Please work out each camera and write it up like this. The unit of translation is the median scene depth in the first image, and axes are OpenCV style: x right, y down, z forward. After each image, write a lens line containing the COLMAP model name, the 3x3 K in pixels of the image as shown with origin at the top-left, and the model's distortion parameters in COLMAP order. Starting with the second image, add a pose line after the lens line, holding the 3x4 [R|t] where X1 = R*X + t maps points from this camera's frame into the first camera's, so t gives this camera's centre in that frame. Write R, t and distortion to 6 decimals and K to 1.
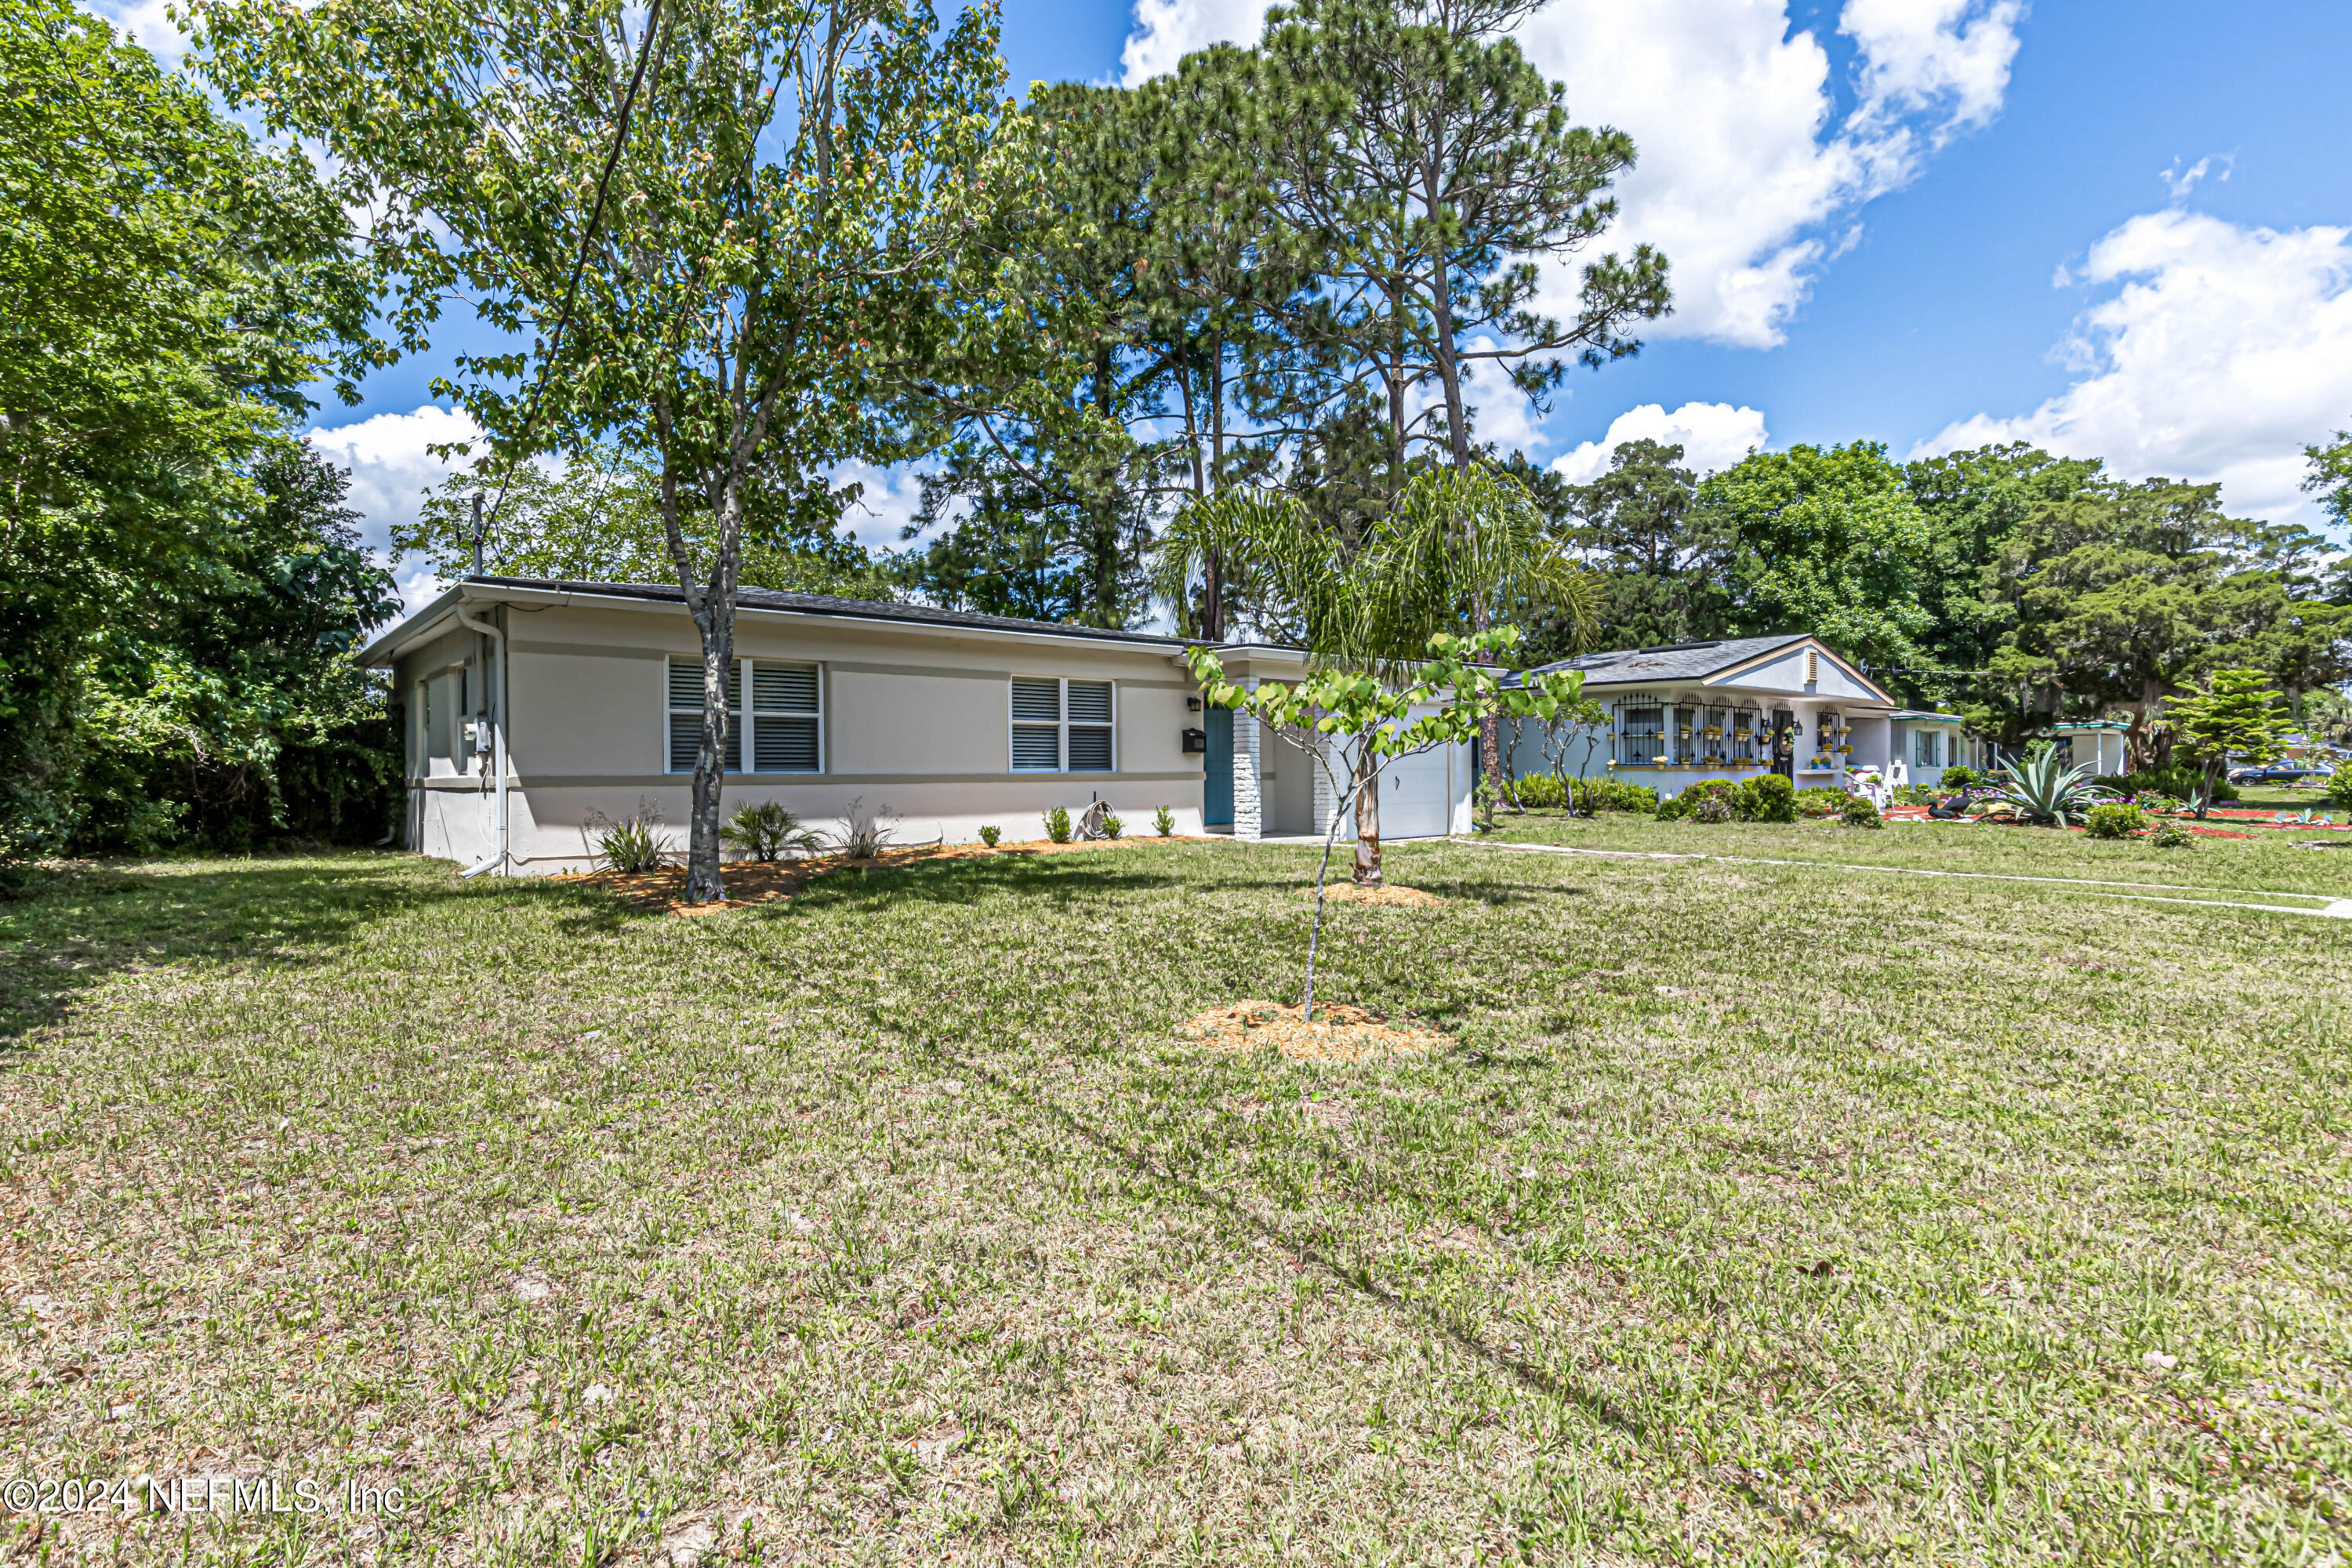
lens RADIAL K [[1152.5, 0, 1176.0], [0, 1152.5, 784.0], [0, 0, 1]] dist [-0.000595, -0.000125]
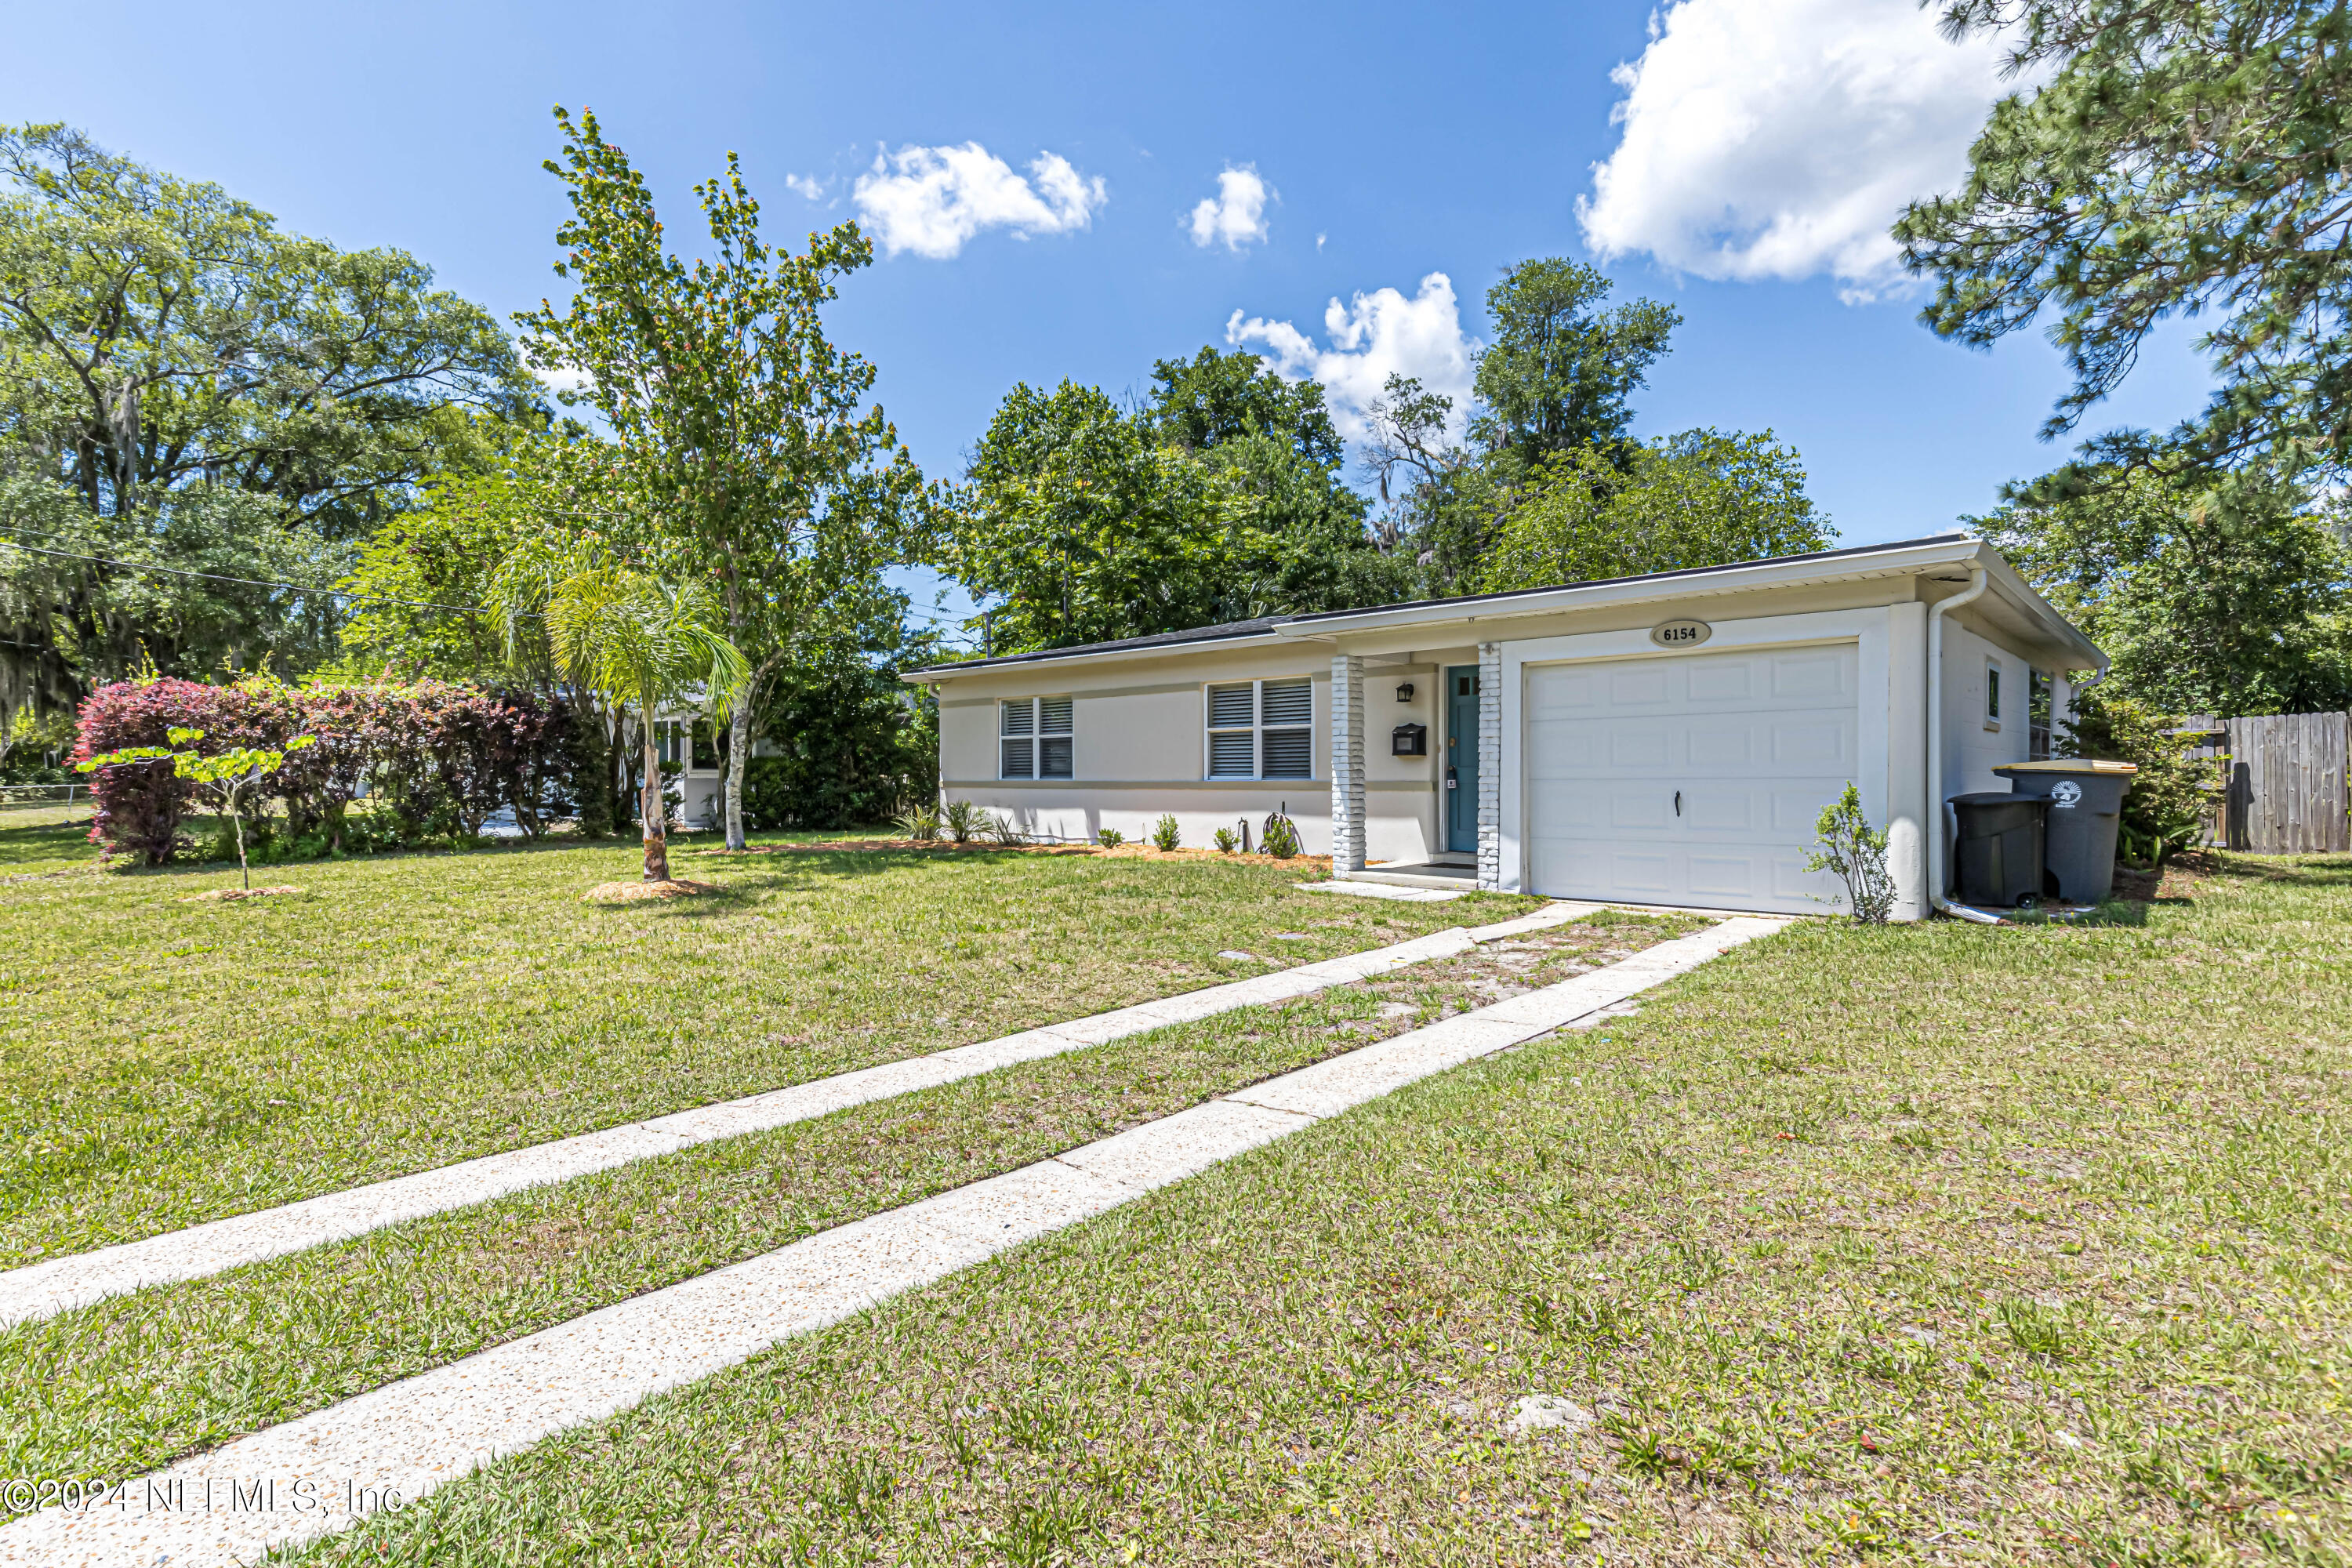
lens RADIAL K [[1152.5, 0, 1176.0], [0, 1152.5, 784.0], [0, 0, 1]] dist [-0.000595, -0.000125]
pose [[0.109731, 0.013349, -0.993872, 0.828195], [-0.004968, 0.999905, 0.012881, -0.018686], [0.993949, 0.003524, 0.109787, 0.822669]]
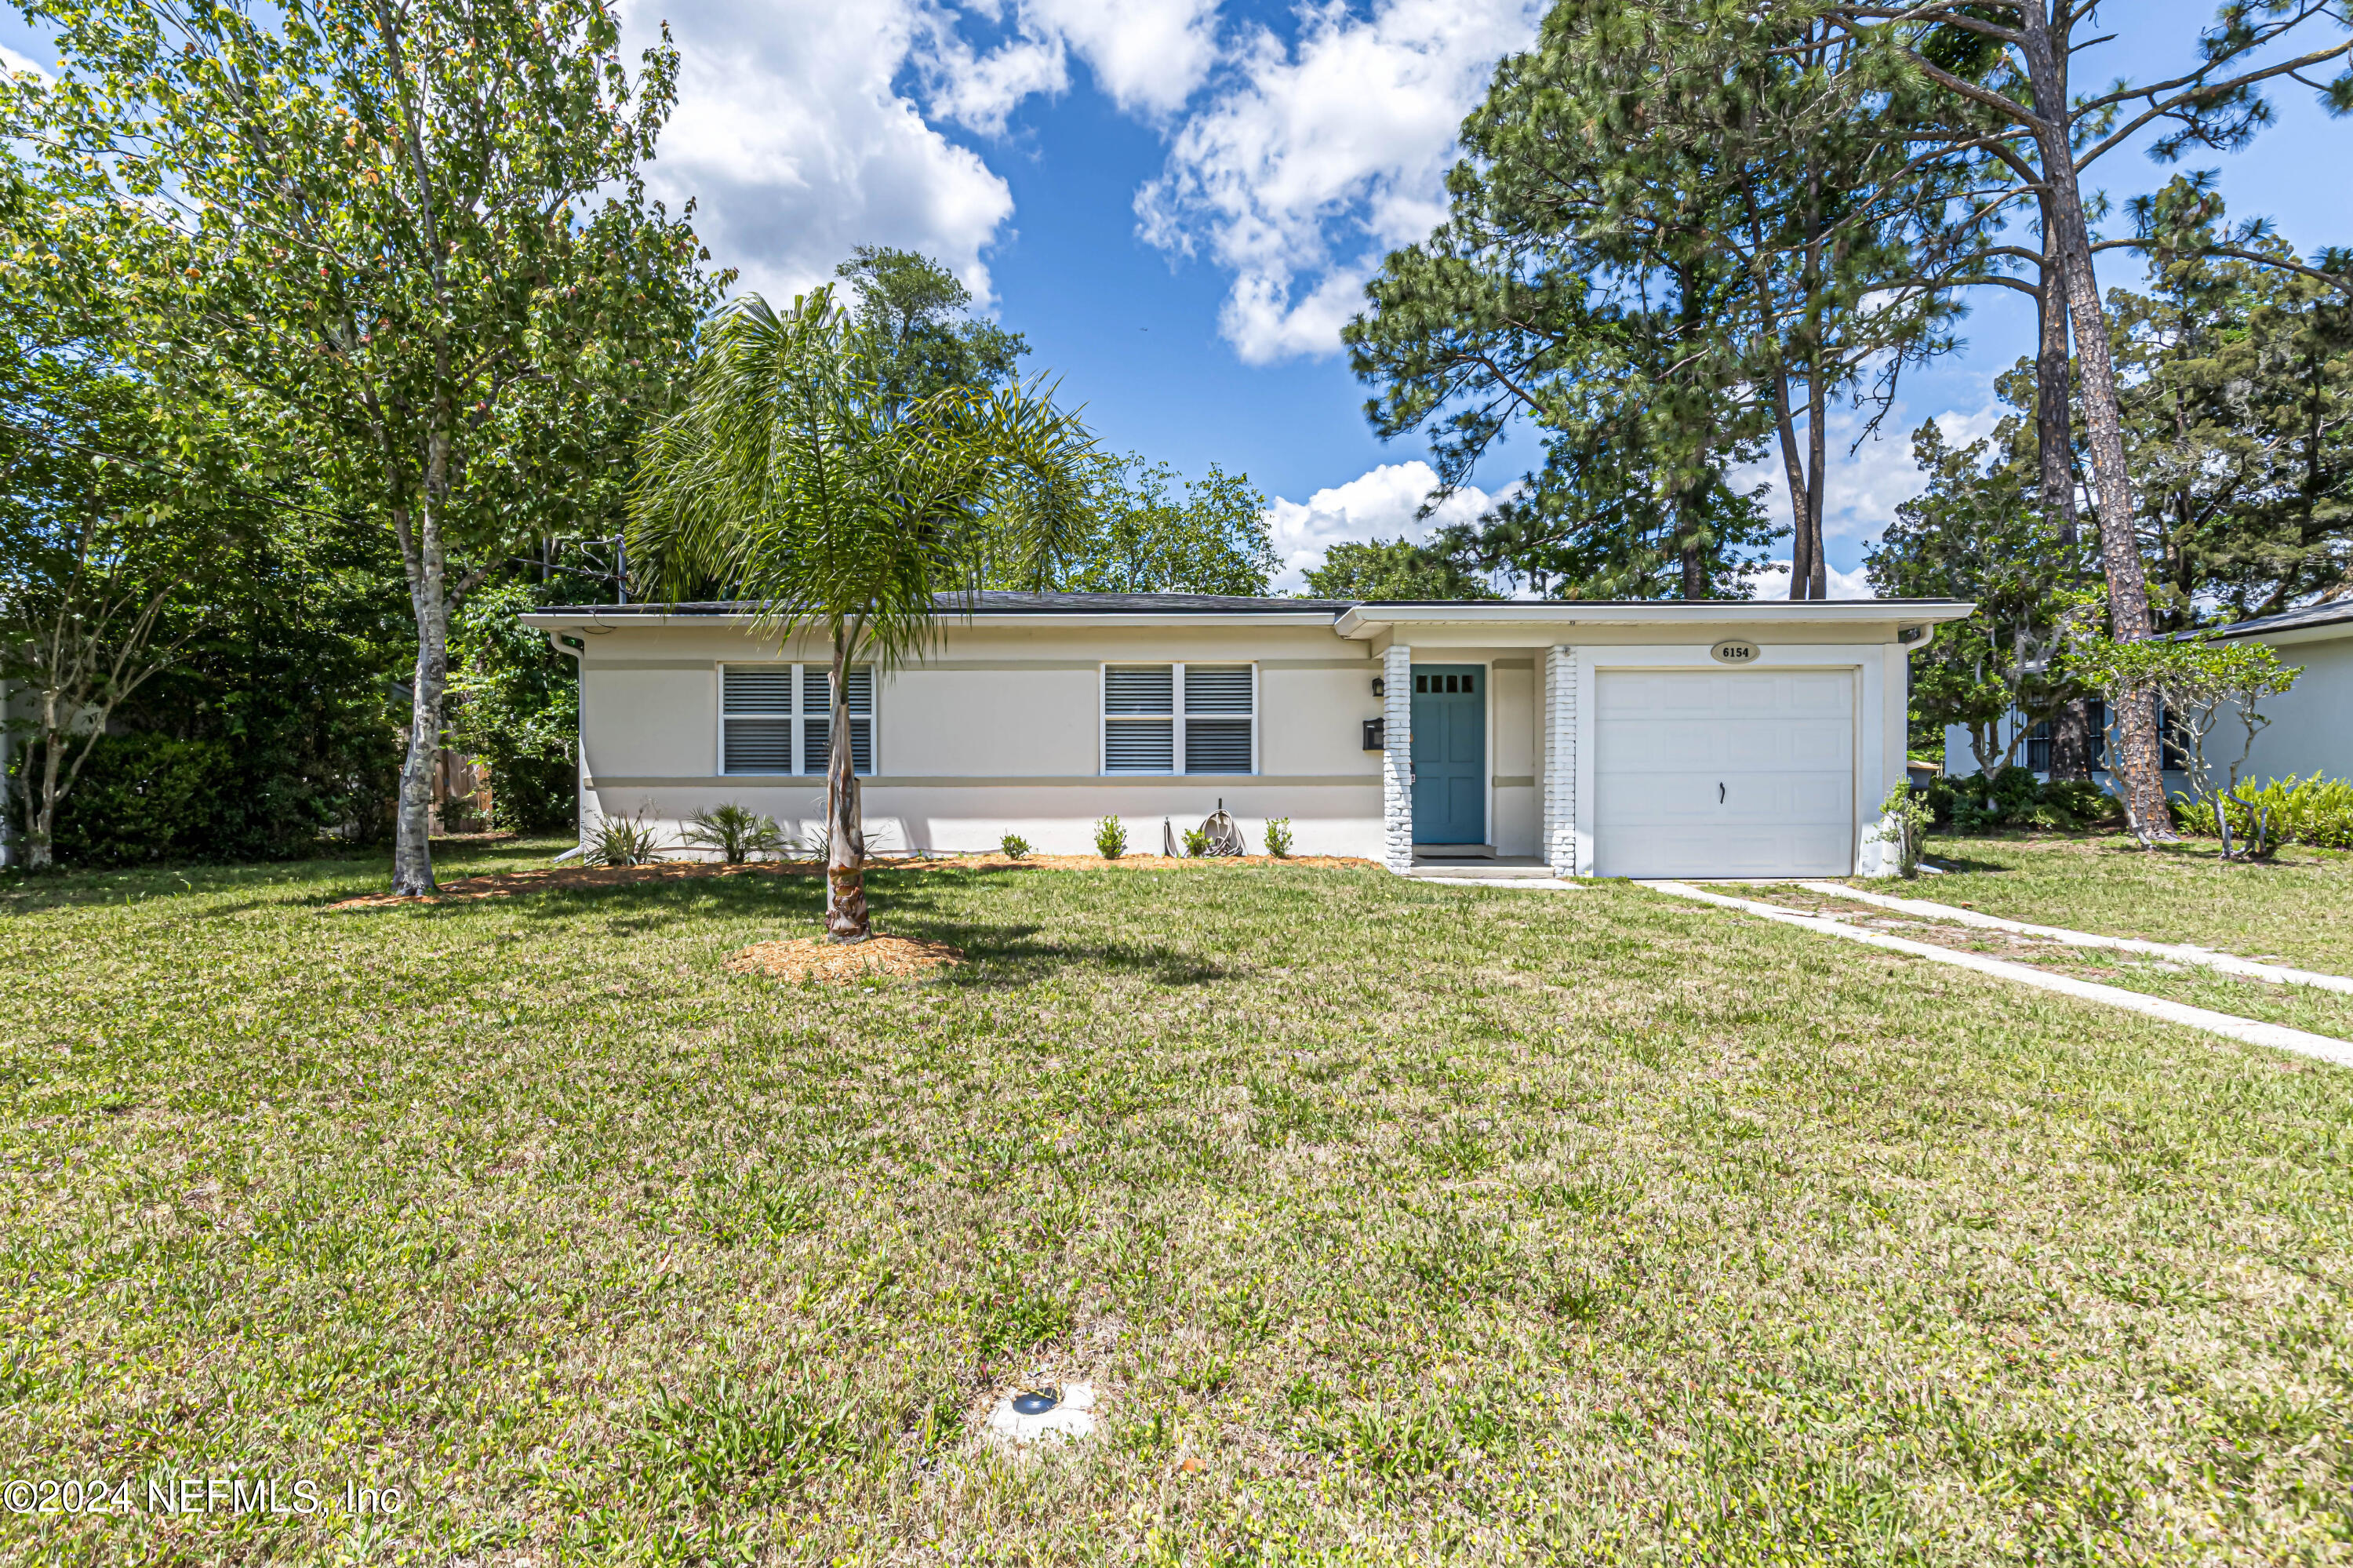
lens RADIAL K [[1196.6, 0, 1176.5], [0, 1196.6, 784.0], [0, 0, 1]] dist [0.001126, 0.000186]
pose [[0.766386, 0.005602, -0.642356, 0.458977], [-0.009290, 0.999954, -0.002364, -0.001756], [0.642313, 0.007780, 0.766403, 0.326752]]
